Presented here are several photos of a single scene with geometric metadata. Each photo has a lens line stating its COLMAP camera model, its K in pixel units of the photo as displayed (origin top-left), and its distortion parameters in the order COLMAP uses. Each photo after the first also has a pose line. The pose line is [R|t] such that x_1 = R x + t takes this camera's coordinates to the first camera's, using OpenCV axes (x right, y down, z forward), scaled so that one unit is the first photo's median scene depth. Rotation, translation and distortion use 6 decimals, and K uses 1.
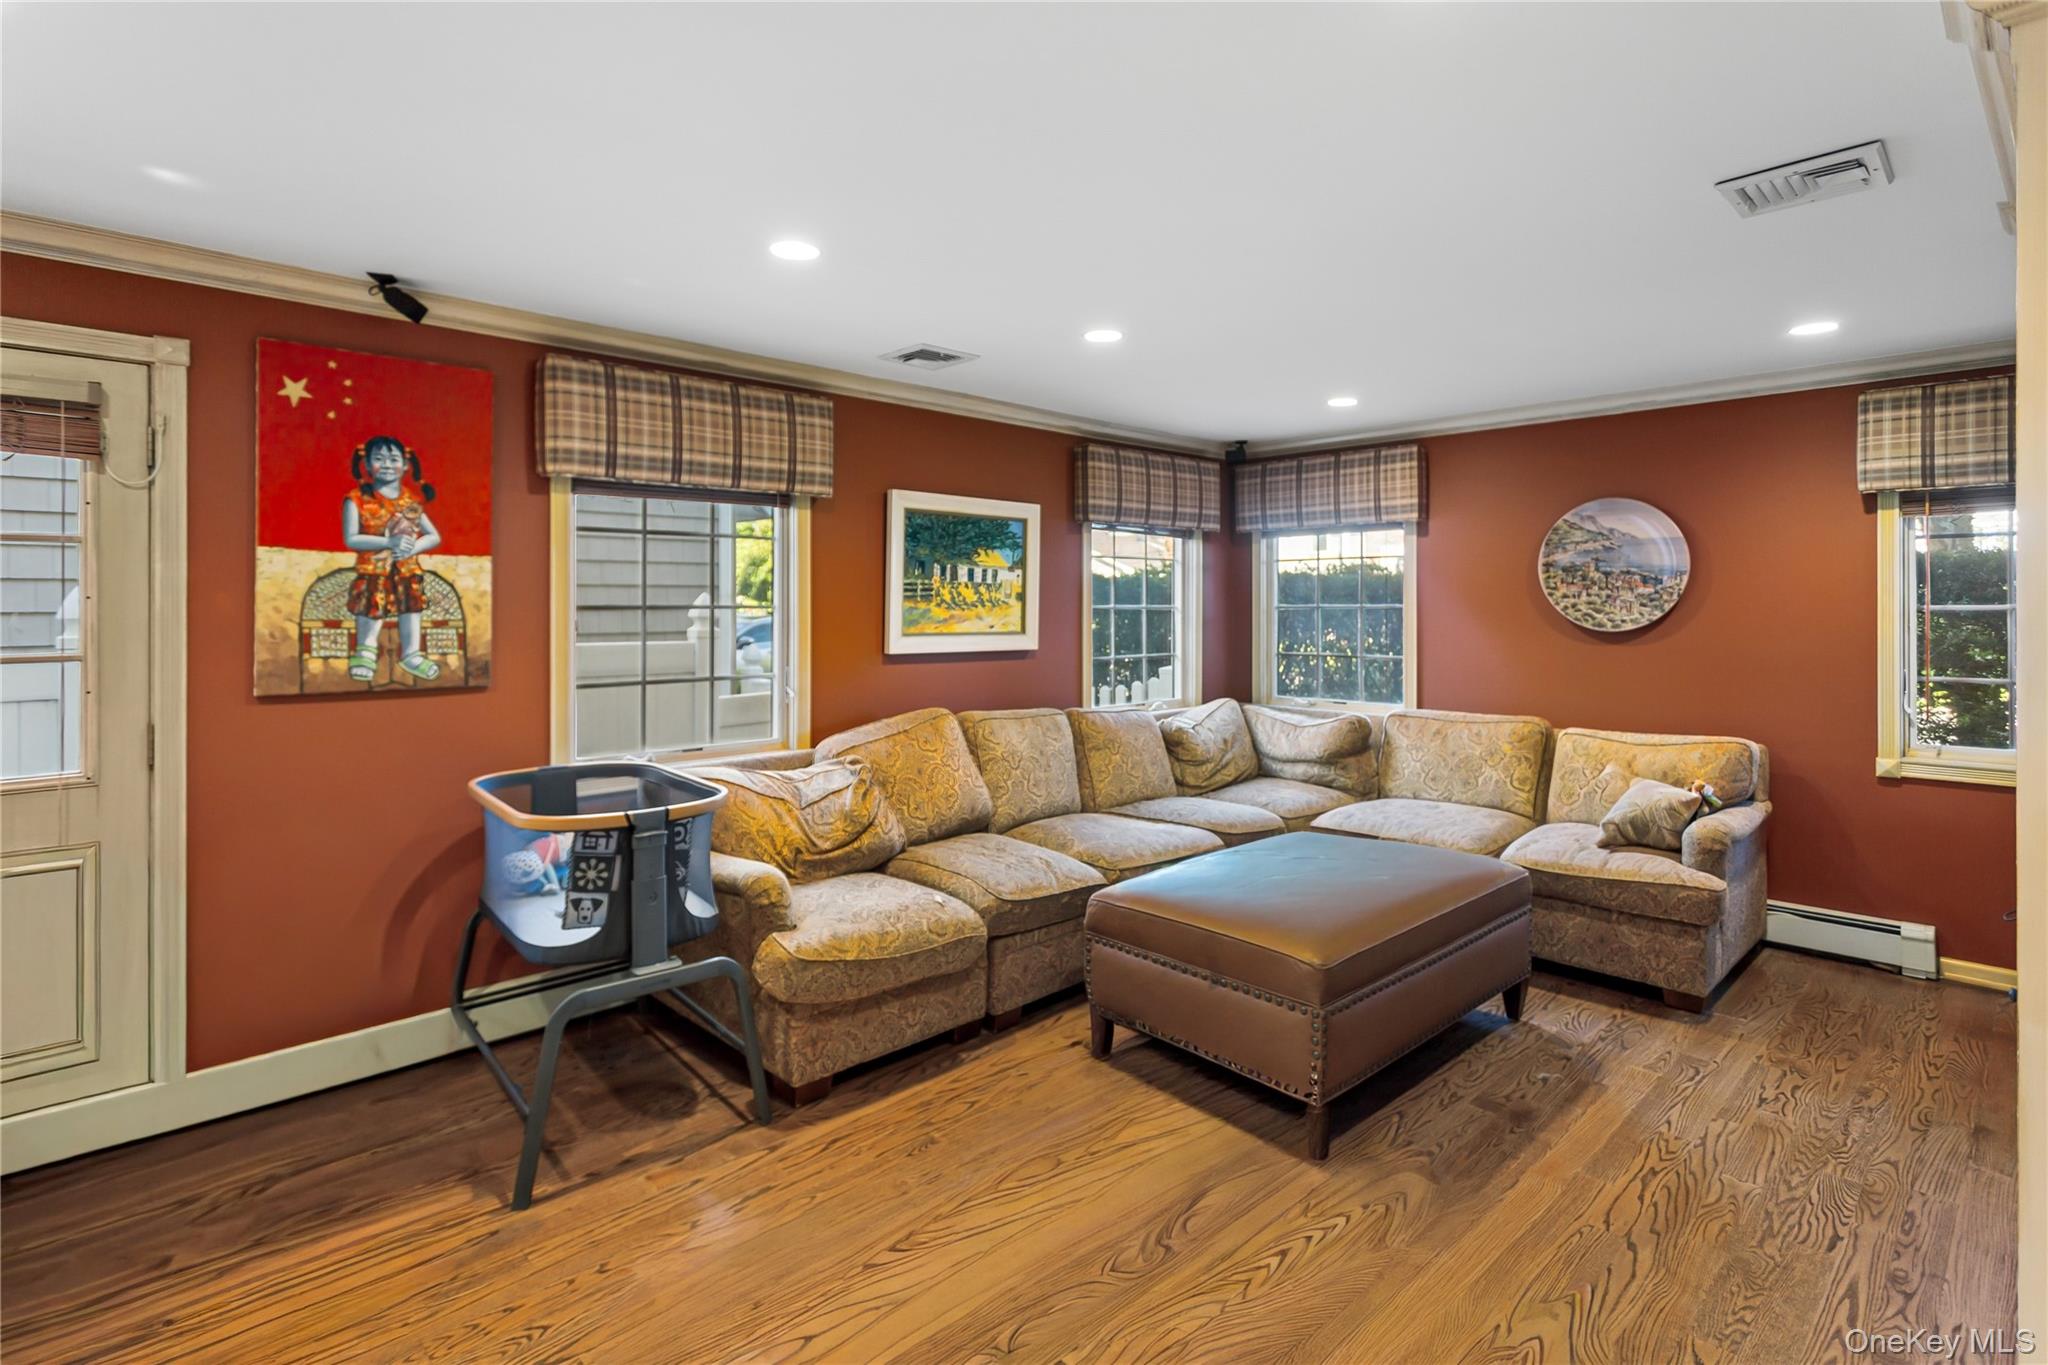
lens RADIAL K [[1008.6, 0, 1023.4], [0, 1008.6, 662.9], [0, 0, 1]] dist [0.003616, 0.001074]
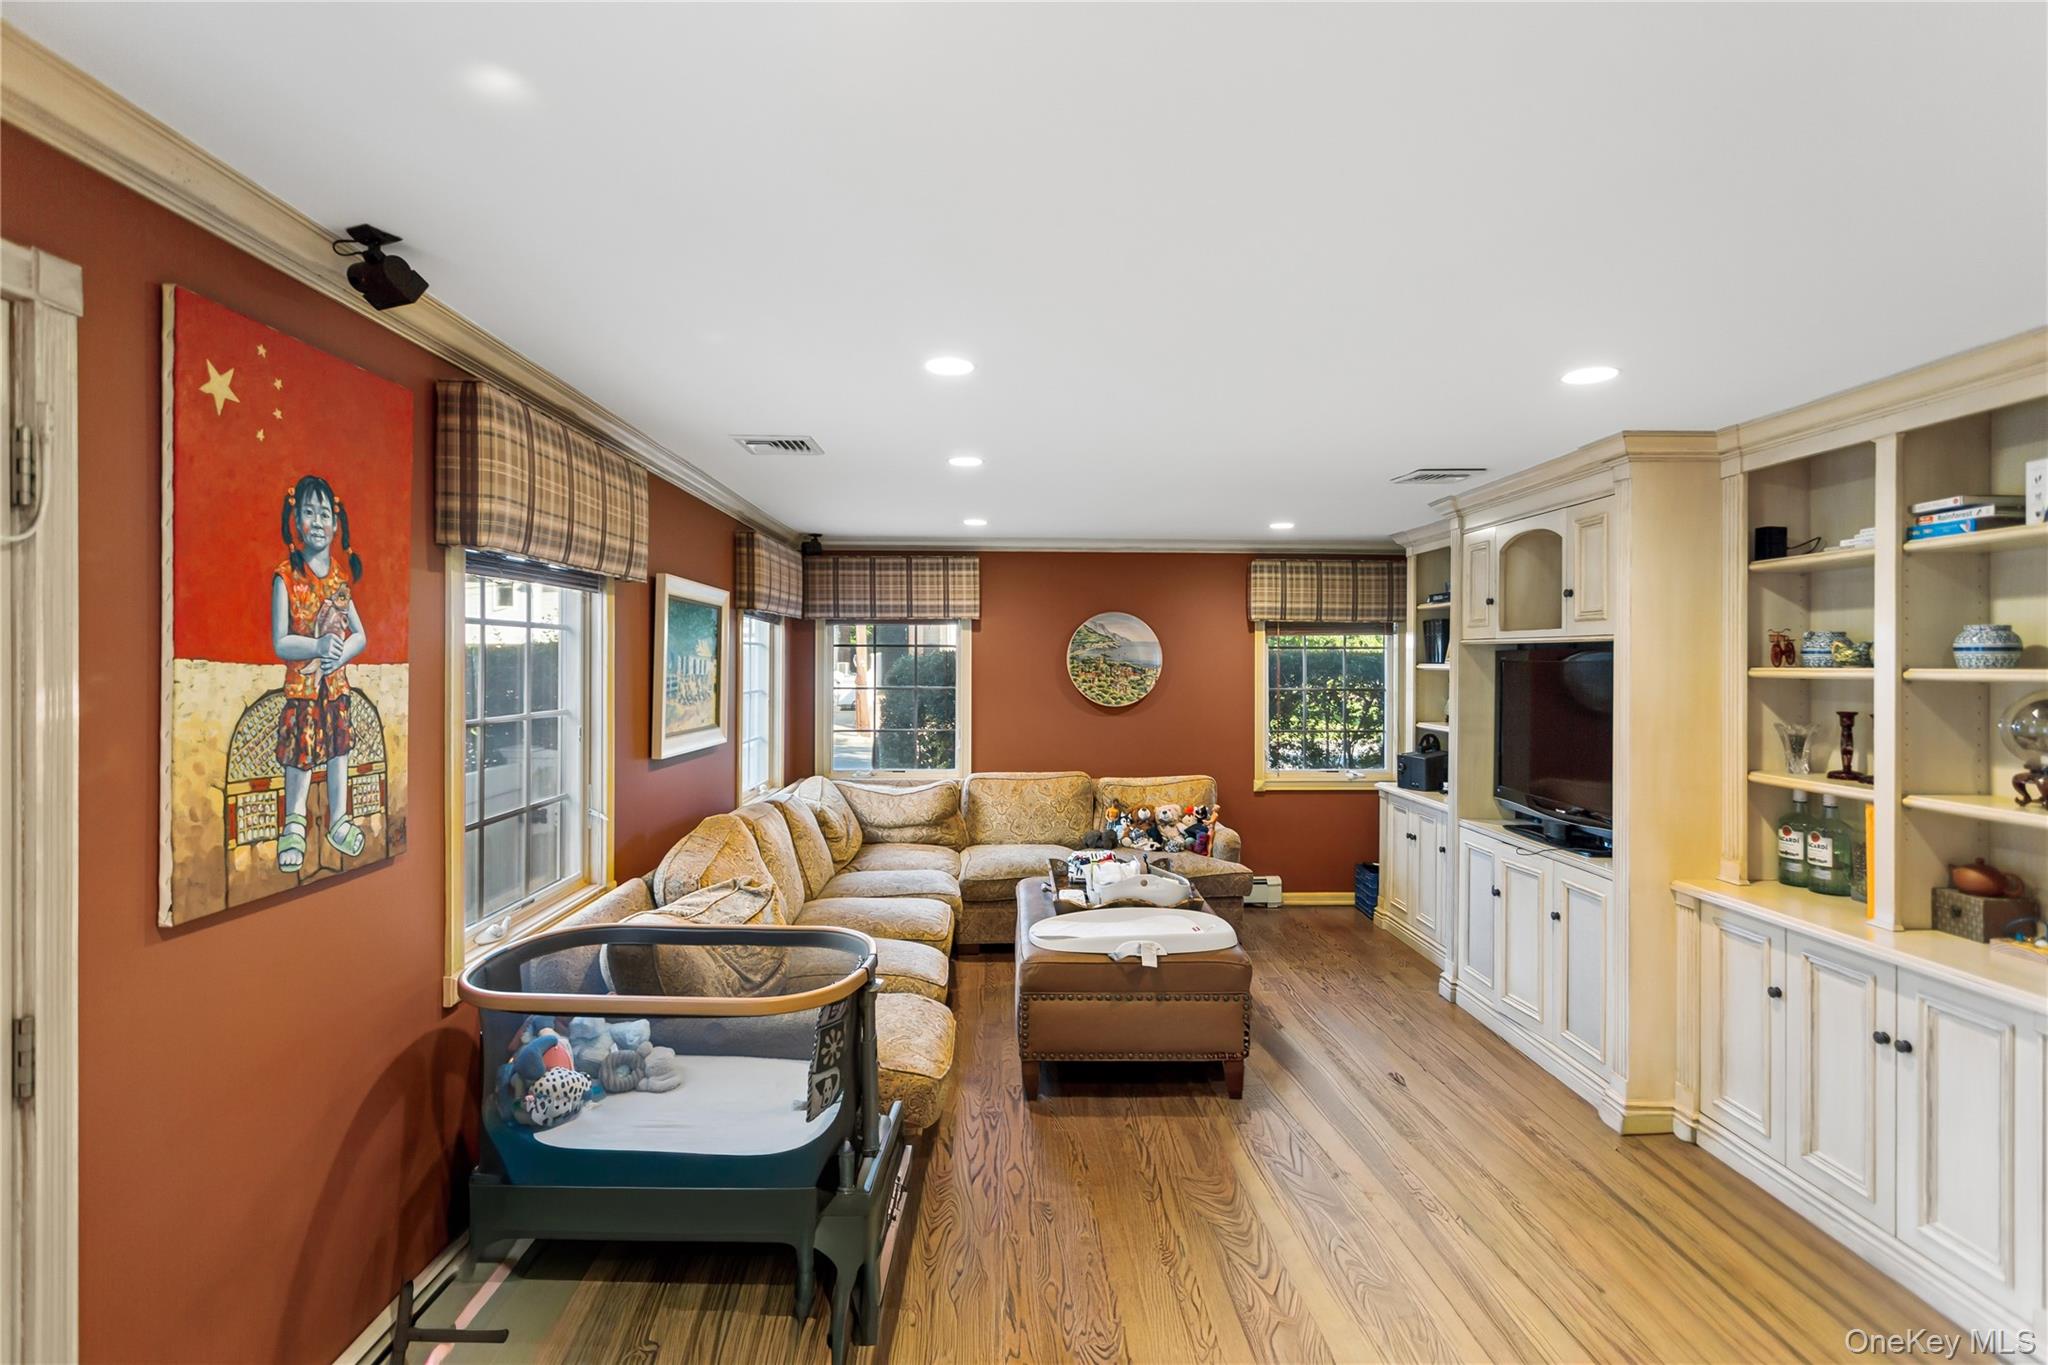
lens RADIAL K [[991.4, 0, 1024.9], [0, 991.4, 727.5], [0, 0, 1]] dist [0.000769, 0.011457]
pose [[0.662159, -0.046820, 0.747899, -0.794385], [0.037499, 0.998866, 0.029331, -0.070034], [-0.748425, 0.008623, 0.663164, 0.262334]]
